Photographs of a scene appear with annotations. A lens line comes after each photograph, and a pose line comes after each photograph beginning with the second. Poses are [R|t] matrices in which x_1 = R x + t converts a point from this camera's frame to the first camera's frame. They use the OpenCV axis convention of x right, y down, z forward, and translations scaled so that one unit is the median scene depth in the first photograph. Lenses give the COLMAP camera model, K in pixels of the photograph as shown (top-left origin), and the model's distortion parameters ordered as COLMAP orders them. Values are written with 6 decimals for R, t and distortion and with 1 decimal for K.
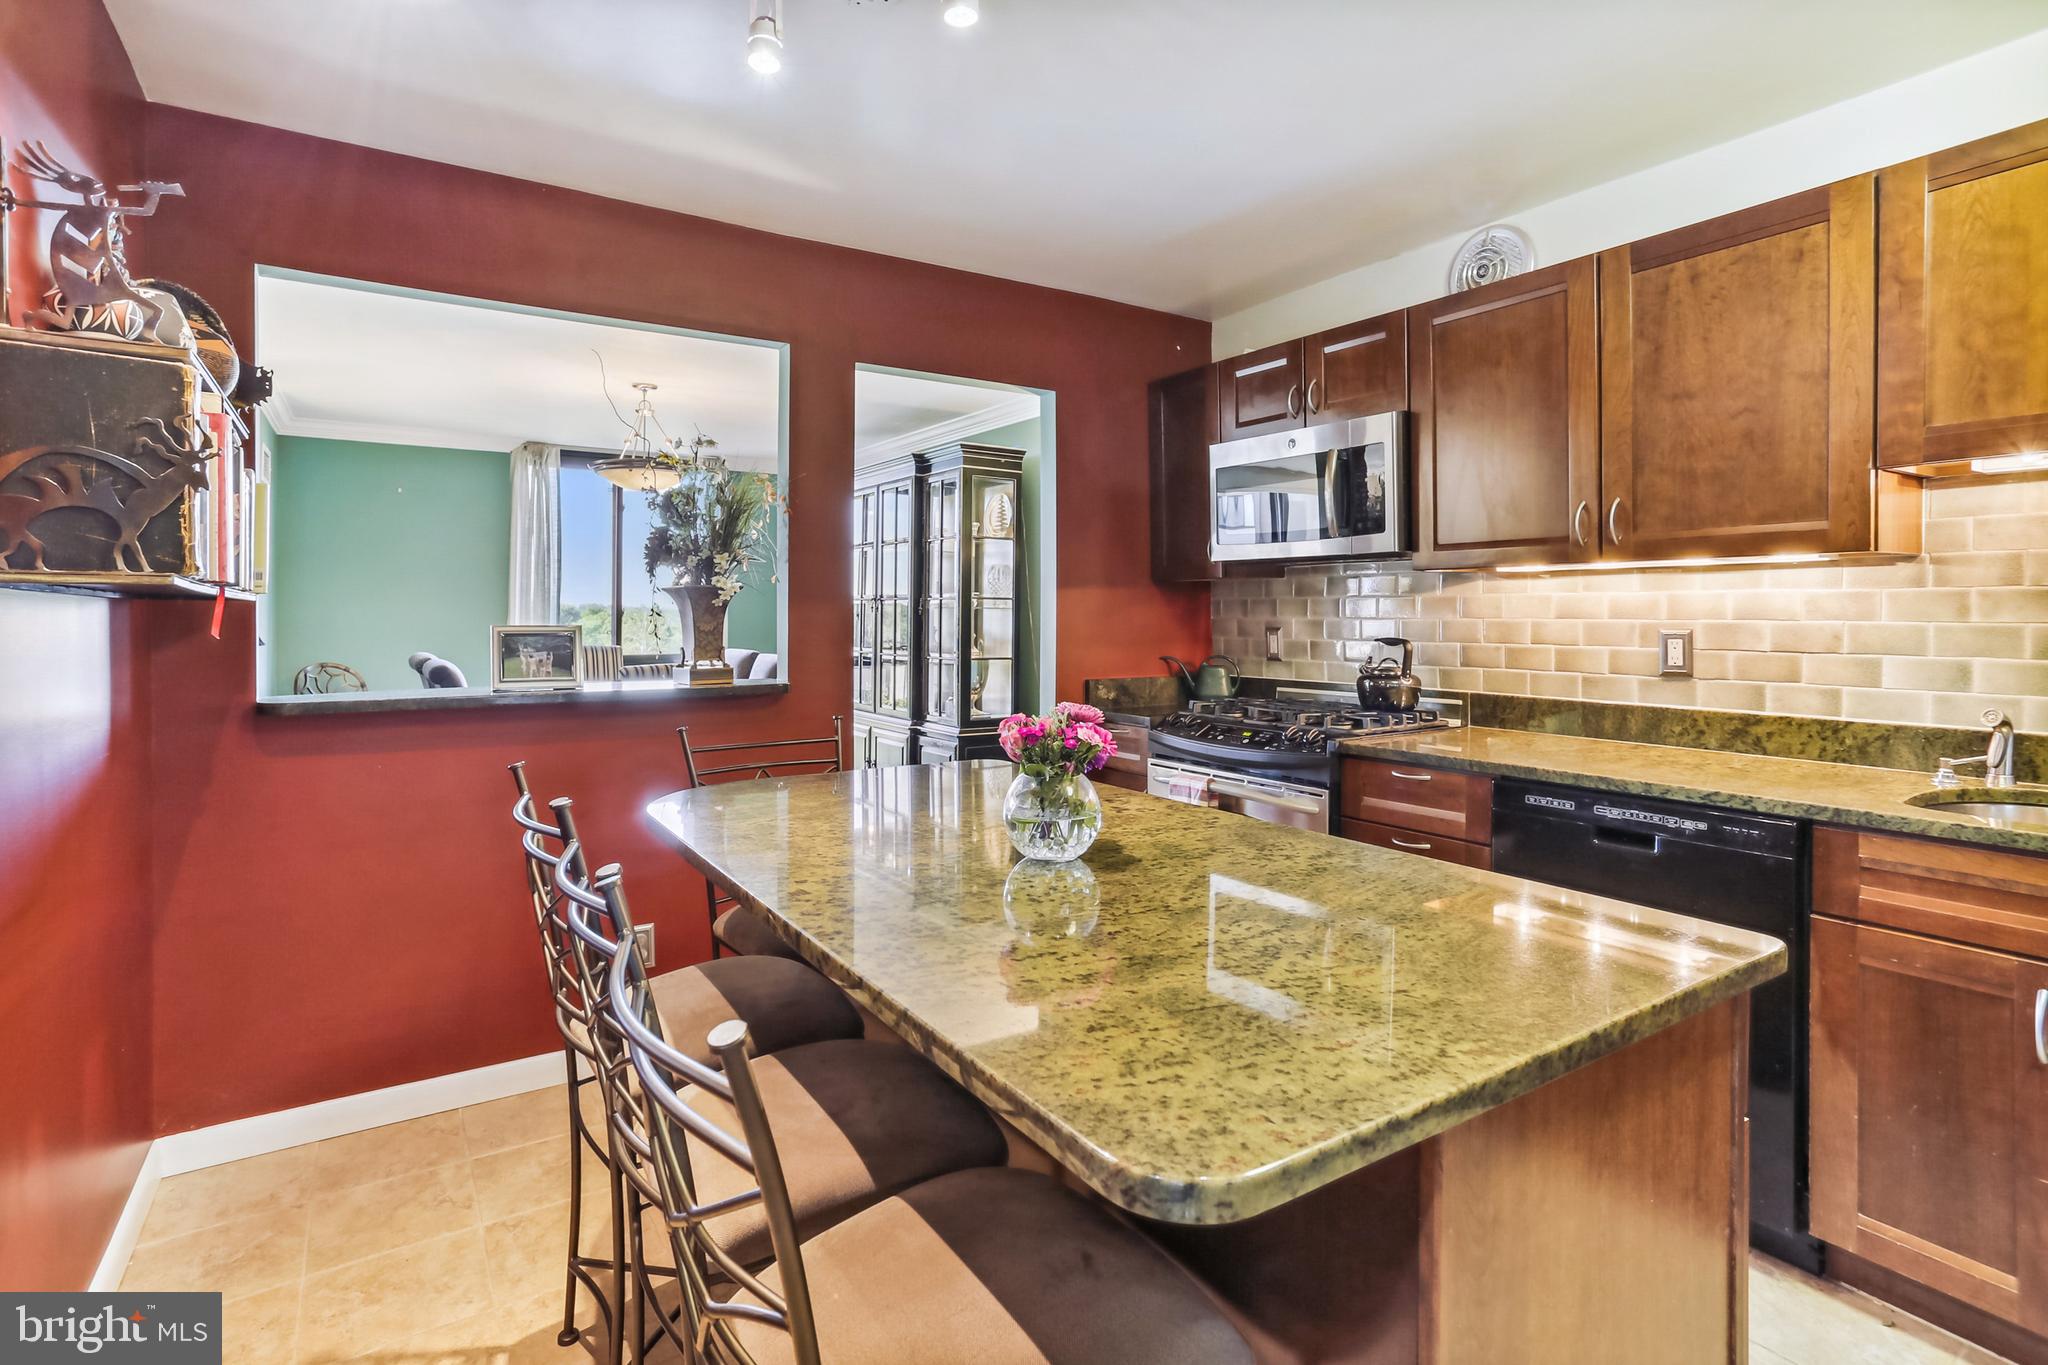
lens RADIAL K [[1009.0, 0, 1026.7], [0, 1009.0, 616.0], [0, 0, 1]] dist [-0.043407, 0.026391]
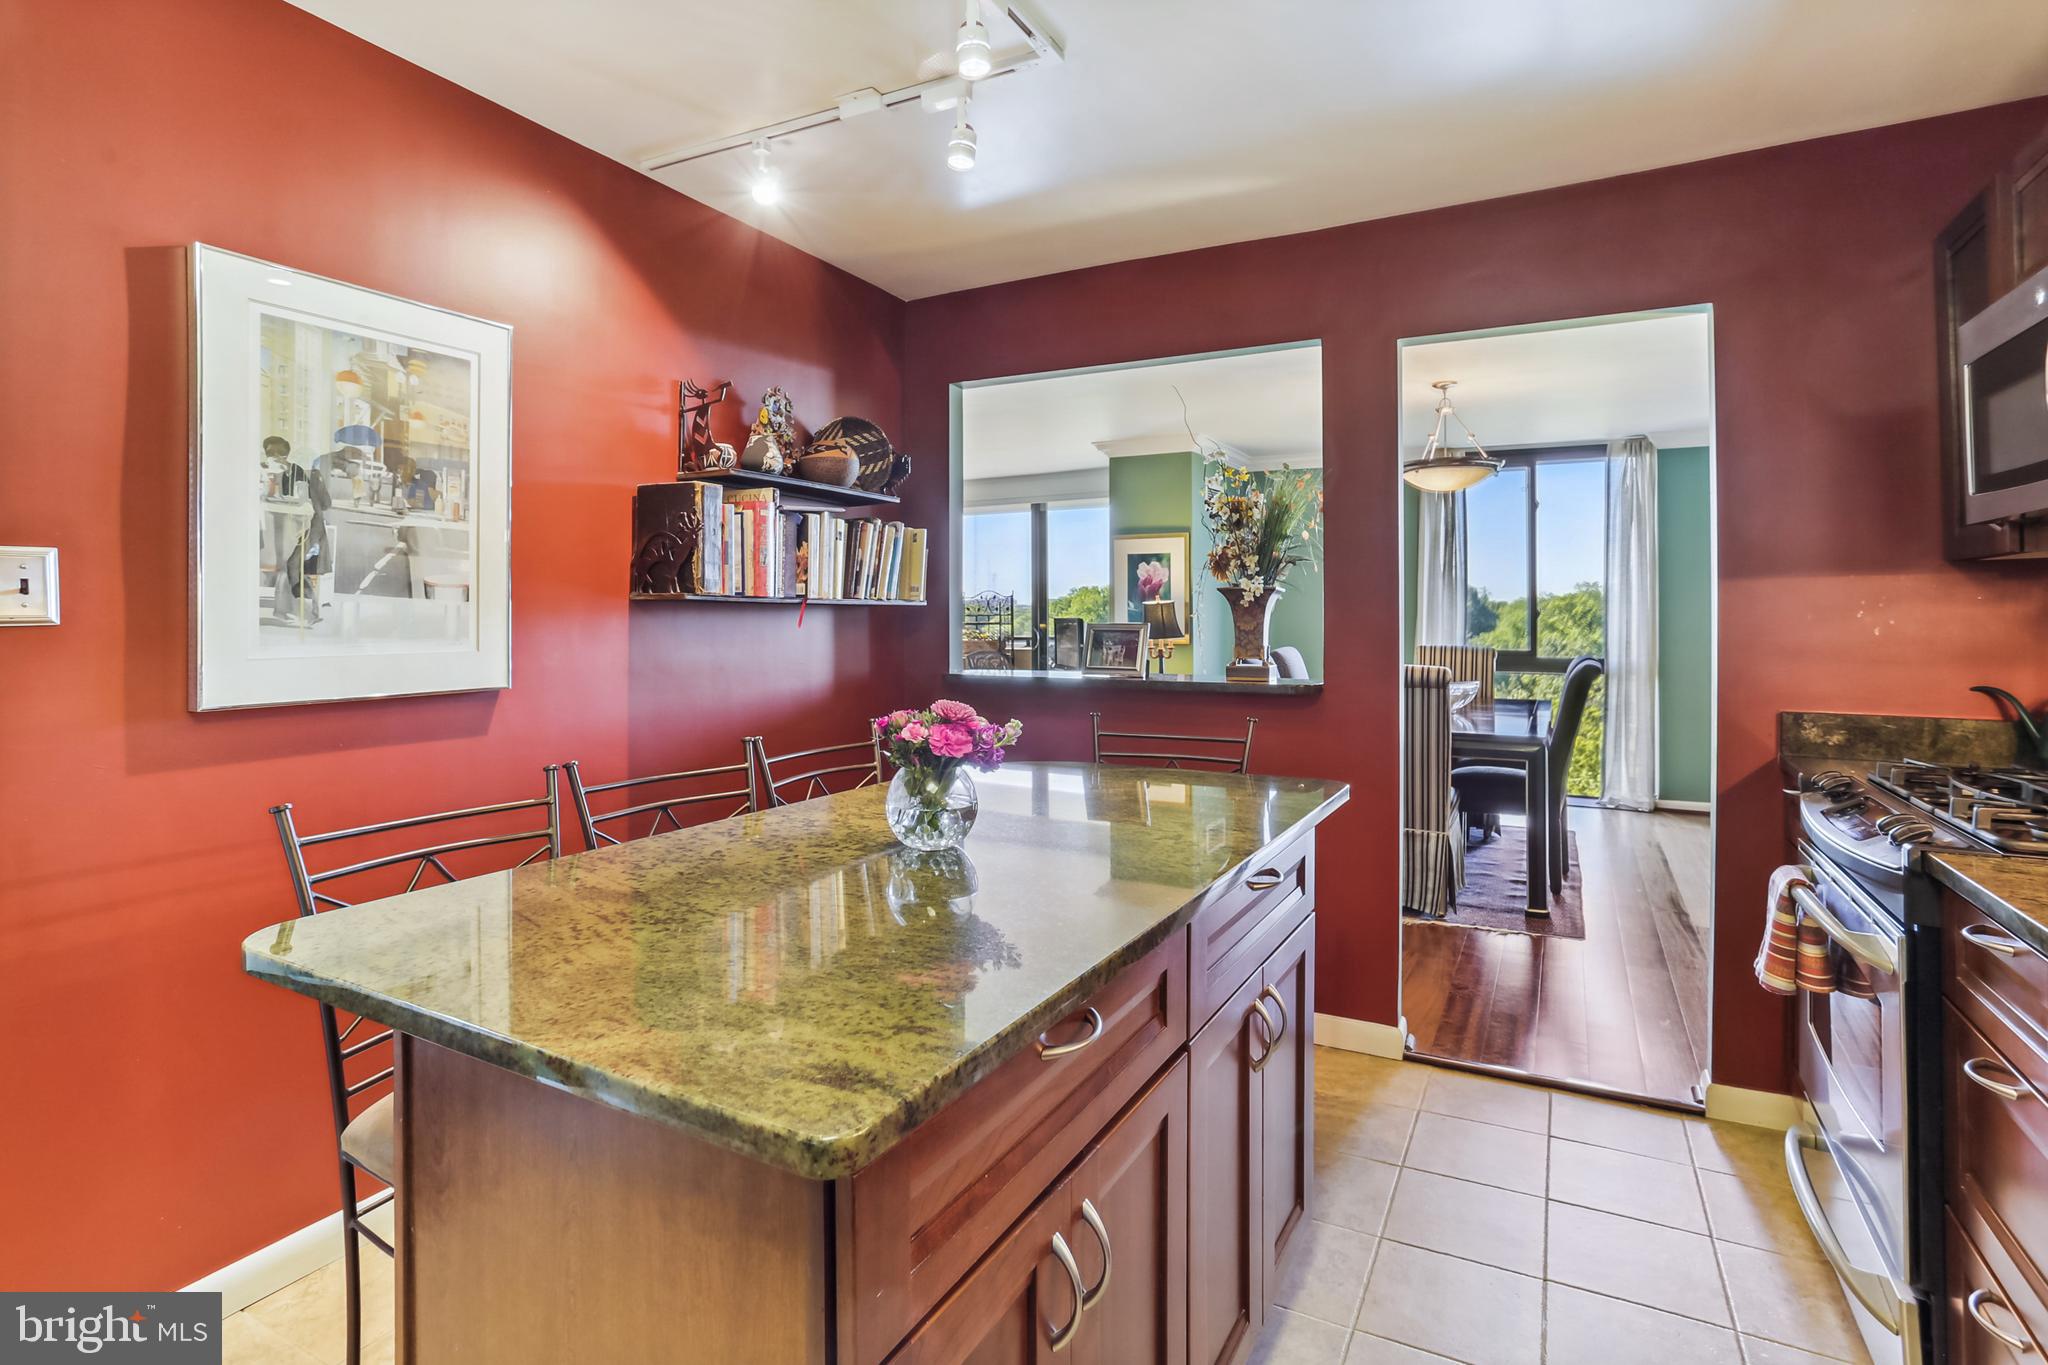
lens RADIAL K [[1009.0, 0, 1031.0], [0, 1009.0, 612.9], [0, 0, 1]] dist [-0.043407, 0.026391]
pose [[0.474532, -0.000317, -0.880238, 0.572788], [-0.001344, 0.999999, -0.001084, -0.002672], [0.880237, 0.001698, 0.474531, 0.334960]]
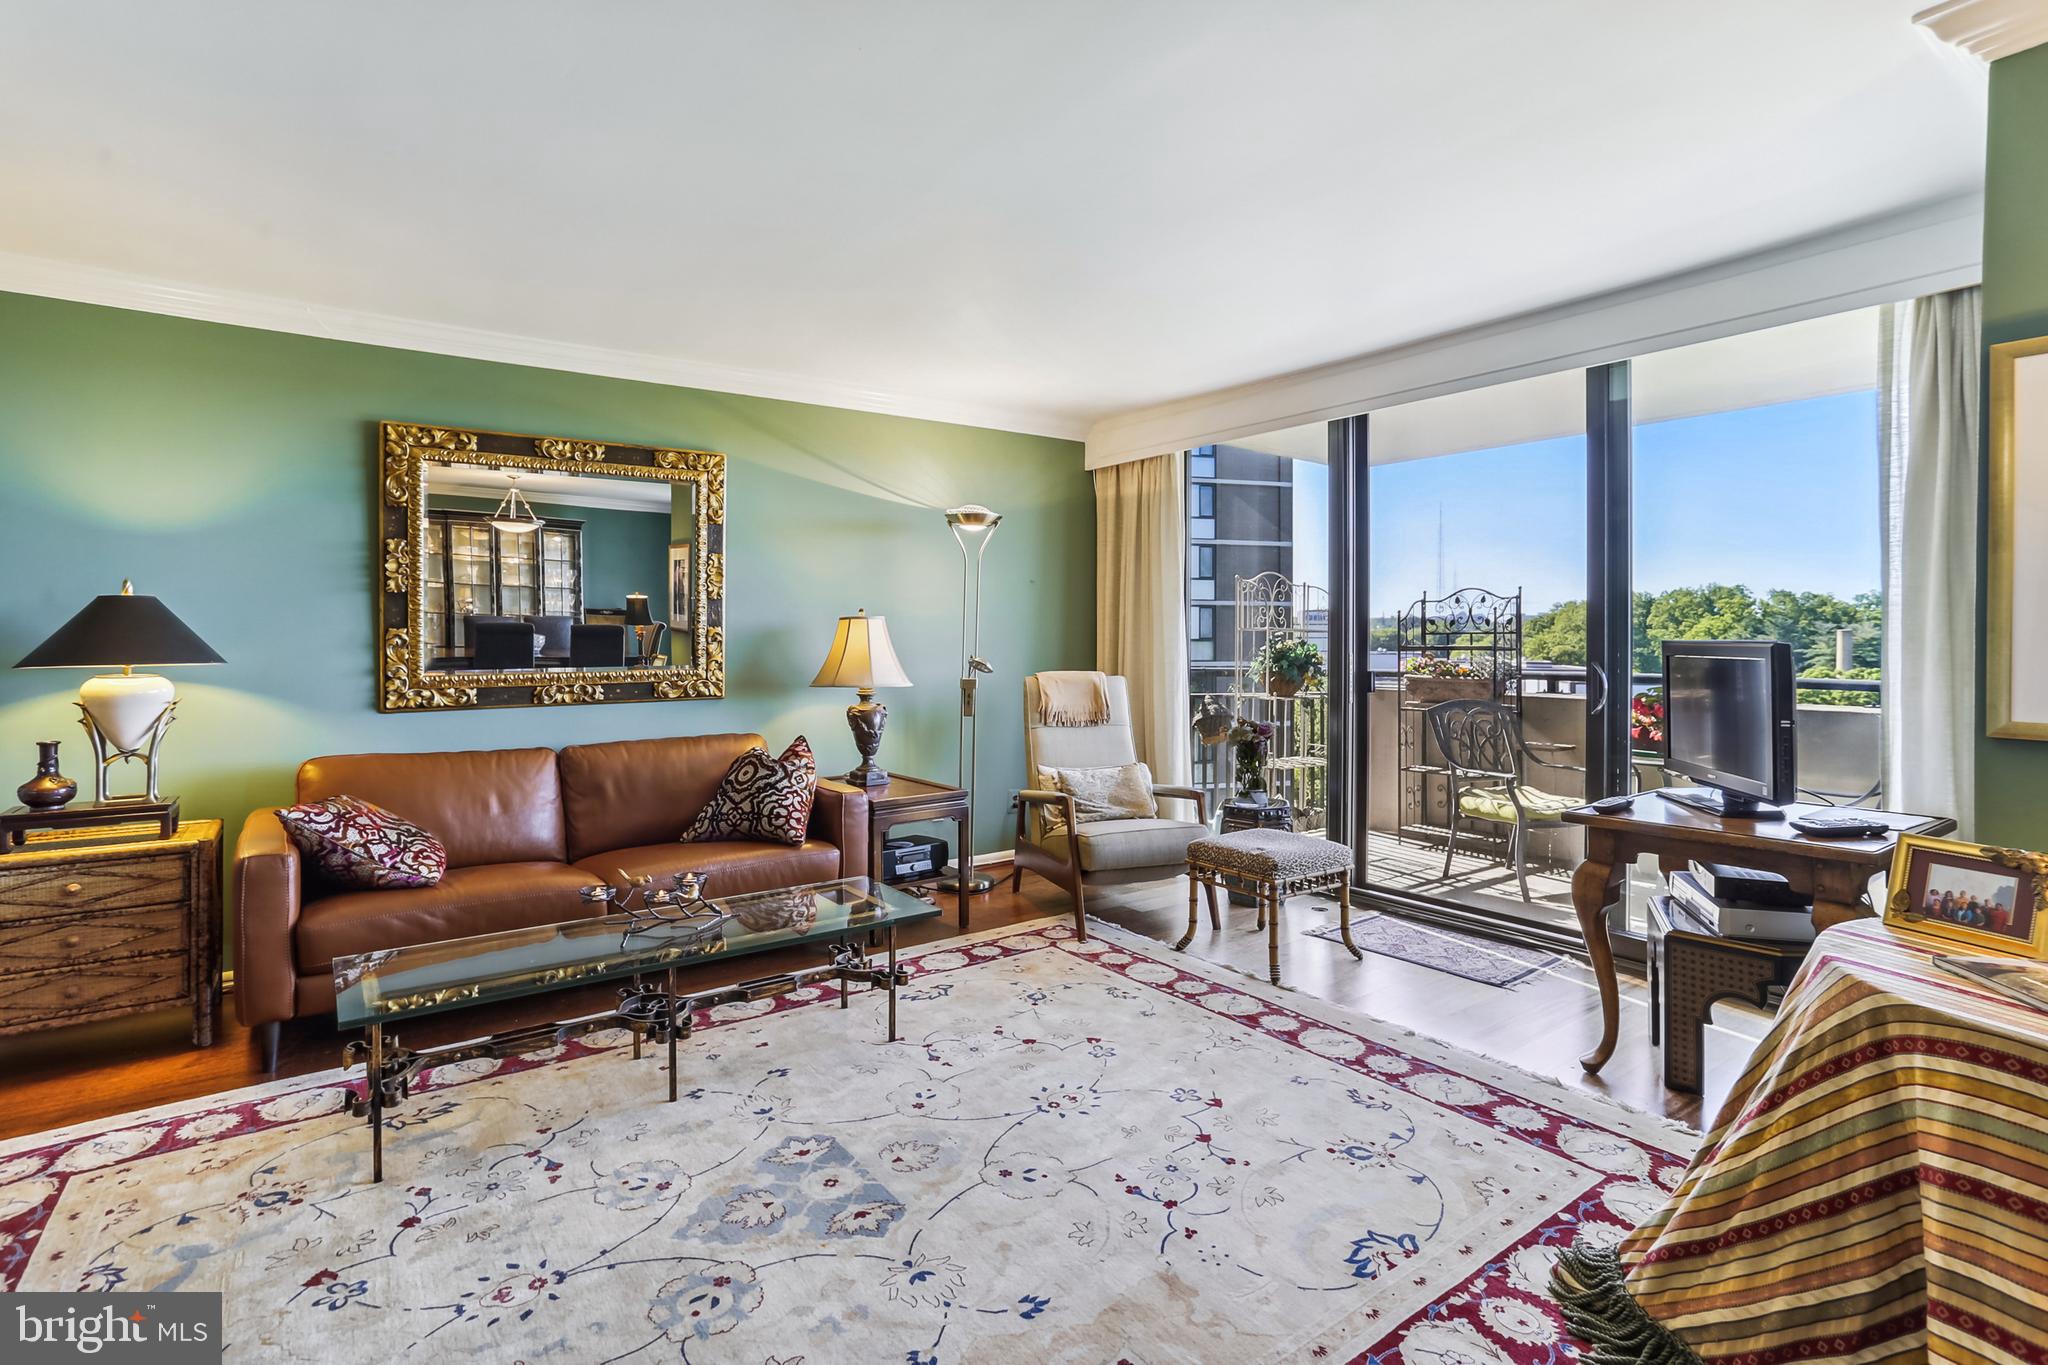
lens RADIAL K [[1009.0, 0, 1017.1], [0, 1009.0, 624.7], [0, 0, 1]] dist [-0.043407, 0.026391]
pose [[0.029934, -0.005031, -0.999539, -1.059013], [-0.003163, 0.999982, -0.005128, -0.007486], [0.999547, 0.003315, 0.029917, 1.113524]]
